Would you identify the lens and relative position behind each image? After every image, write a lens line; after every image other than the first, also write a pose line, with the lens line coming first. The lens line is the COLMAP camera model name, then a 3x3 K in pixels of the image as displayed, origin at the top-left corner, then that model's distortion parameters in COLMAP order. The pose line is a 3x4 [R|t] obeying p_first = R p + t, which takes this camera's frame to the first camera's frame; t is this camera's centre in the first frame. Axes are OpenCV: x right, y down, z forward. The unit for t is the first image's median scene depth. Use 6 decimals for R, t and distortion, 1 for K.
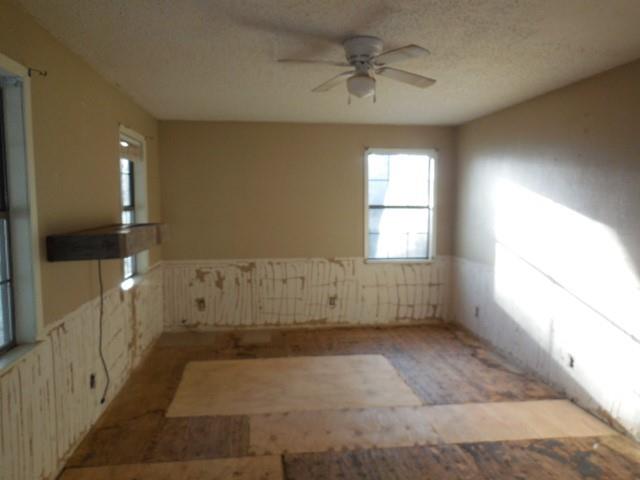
lens RADIAL K [[497.9, 0, 319.7], [0, 497.9, 242.0], [0, 0, 1]] dist [-0.003129, -0.000934]
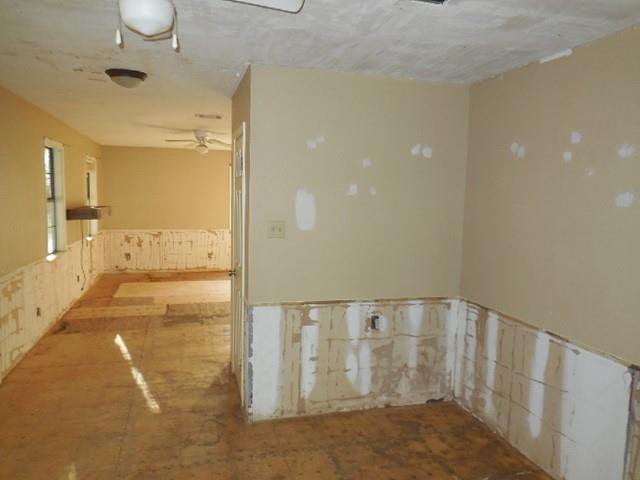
lens RADIAL K [[497.9, 0, 320.5], [0, 497.9, 237.9], [0, 0, 1]] dist [-0.003129, -0.000934]
pose [[0.988586, 0.004243, 0.150597, 0.144631], [-0.005491, 0.999954, 0.007870, 0.045503], [-0.150556, -0.008607, 0.988564, -0.728259]]
